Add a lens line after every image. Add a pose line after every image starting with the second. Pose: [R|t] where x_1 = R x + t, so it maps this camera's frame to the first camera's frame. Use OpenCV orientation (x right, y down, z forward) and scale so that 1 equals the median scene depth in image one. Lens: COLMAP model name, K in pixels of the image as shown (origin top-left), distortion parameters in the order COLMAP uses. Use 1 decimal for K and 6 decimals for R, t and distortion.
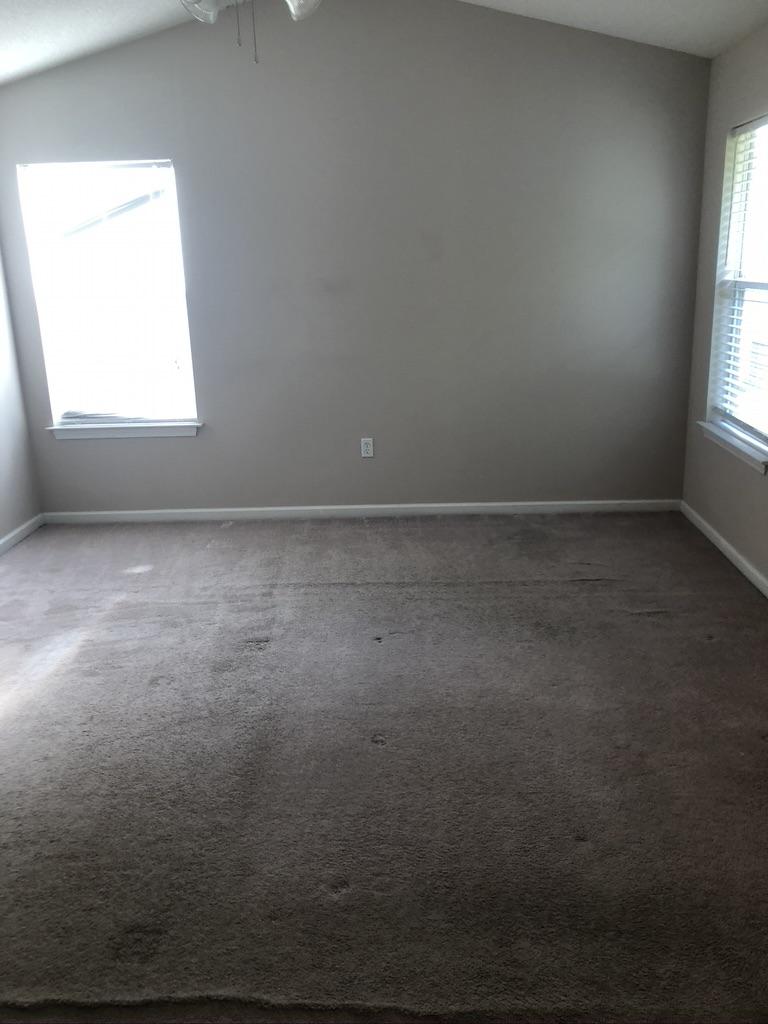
lens RADIAL K [[842.0, 0, 384.0], [0, 842.0, 512.0], [0, 0, 1]] dist [0.077479, -0.131899]
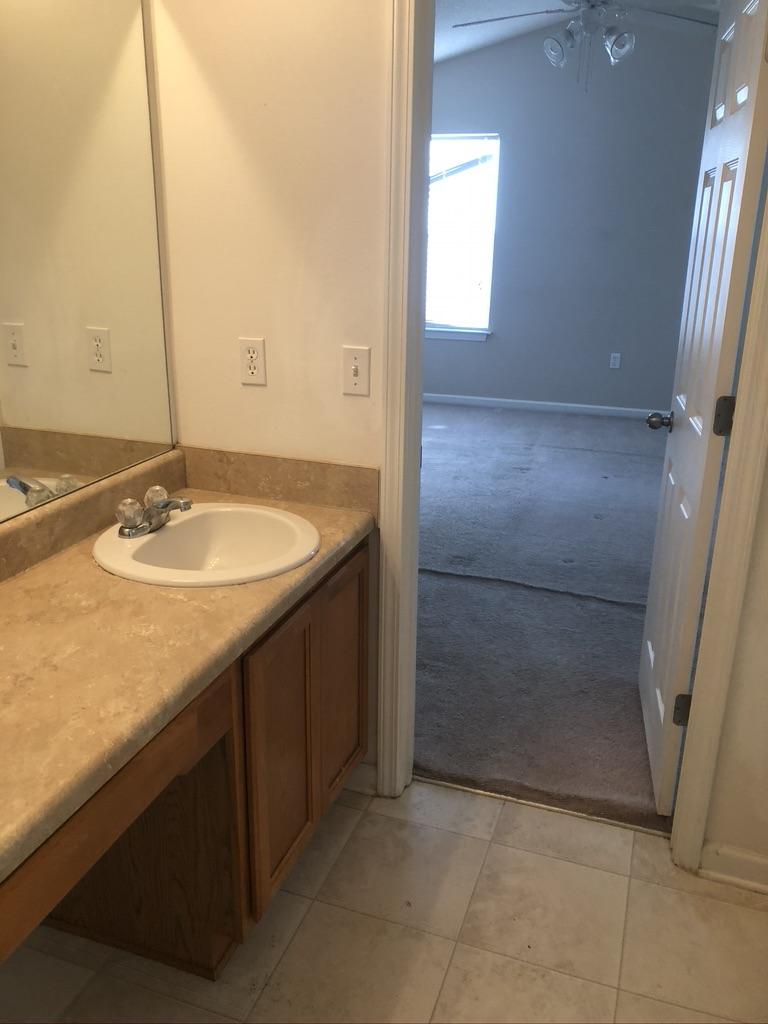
lens RADIAL K [[842.0, 0, 384.0], [0, 842.0, 512.0], [0, 0, 1]] dist [0.077479, -0.131899]
pose [[0.956195, 0.132986, -0.260780, 0.015393], [-0.121361, 0.990778, 0.060260, 0.158822], [0.266388, -0.025972, 0.963516, -0.470915]]
